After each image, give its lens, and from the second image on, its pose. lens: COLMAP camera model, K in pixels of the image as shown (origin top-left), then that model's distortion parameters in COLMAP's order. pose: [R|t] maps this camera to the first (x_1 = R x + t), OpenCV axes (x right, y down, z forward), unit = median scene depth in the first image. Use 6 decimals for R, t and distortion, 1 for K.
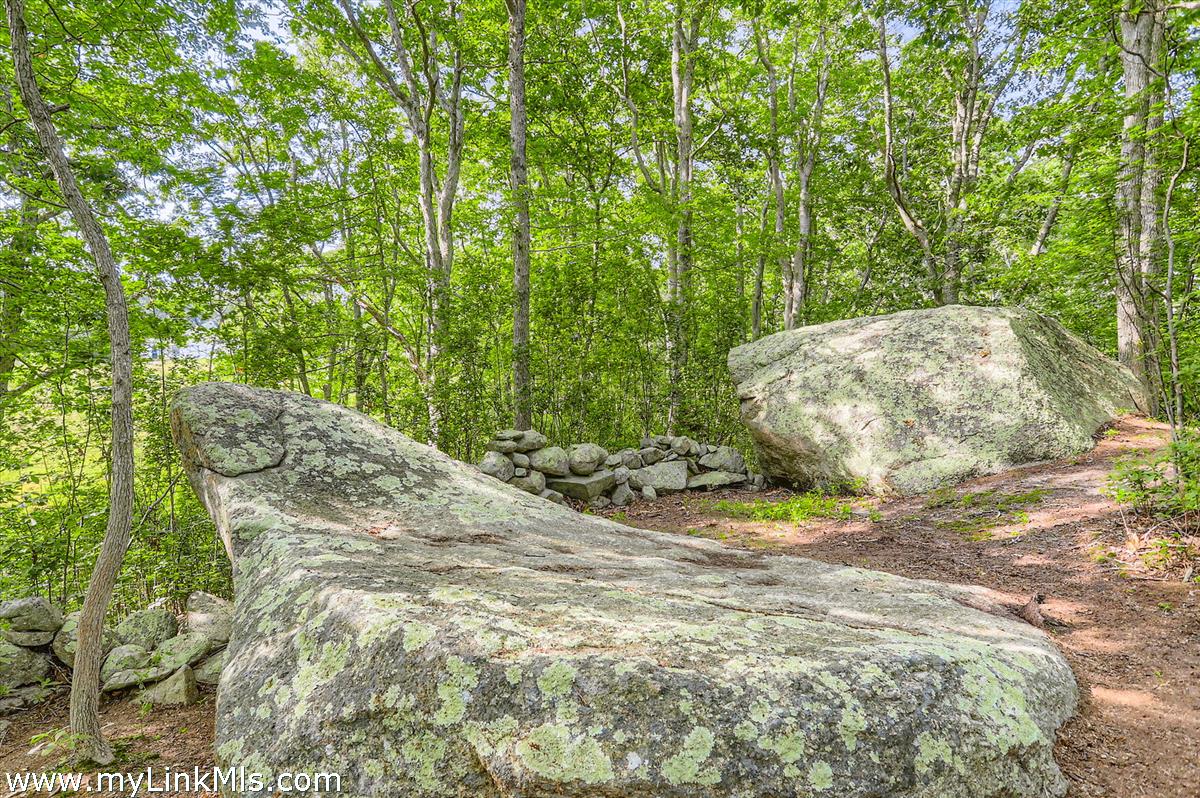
lens RADIAL K [[782.0, 0, 570.1], [0, 782.0, 400.6], [0, 0, 1]] dist [-0.057466, 0.062730]
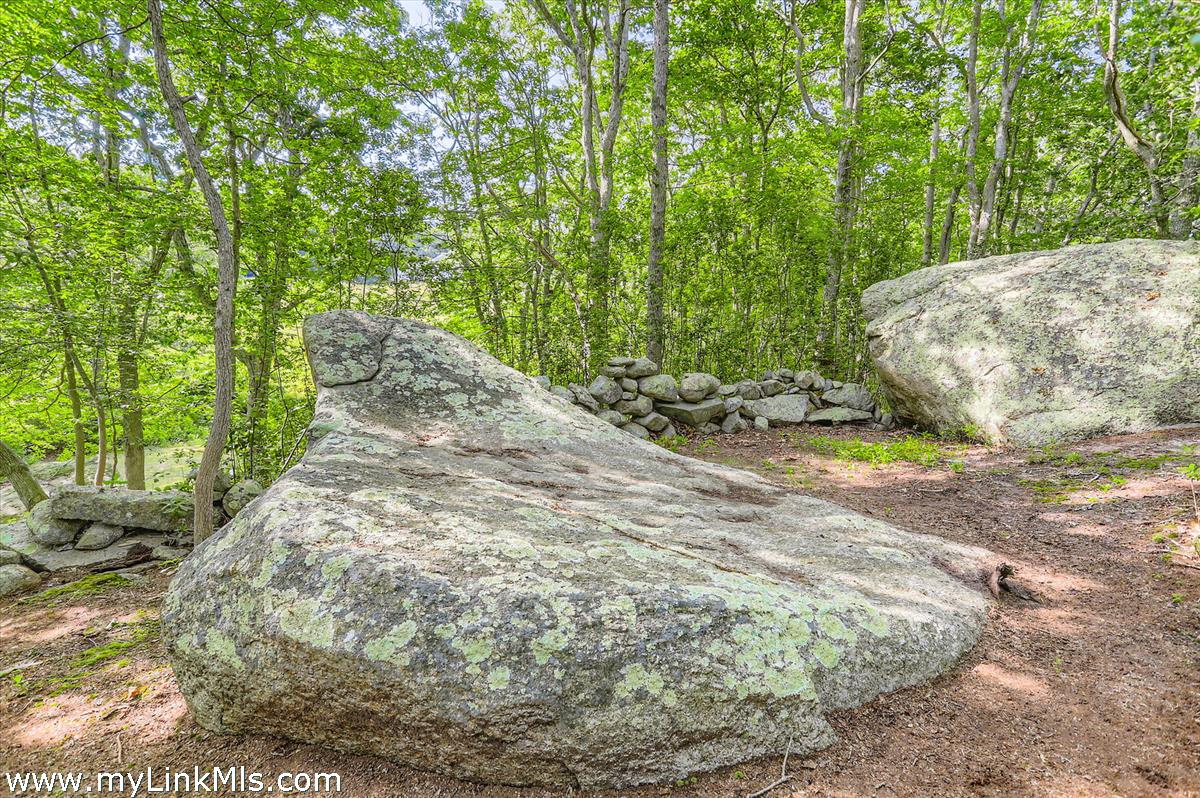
lens RADIAL K [[733.7, 0, 600.0], [0, 733.7, 399.0], [0, 0, 1]] dist [-0.050218, 0.046639]
pose [[0.944926, 0.066180, -0.320524, 0.226714], [-0.031408, 0.993159, 0.112470, -0.018742], [0.325775, -0.096209, 0.940540, 0.013665]]
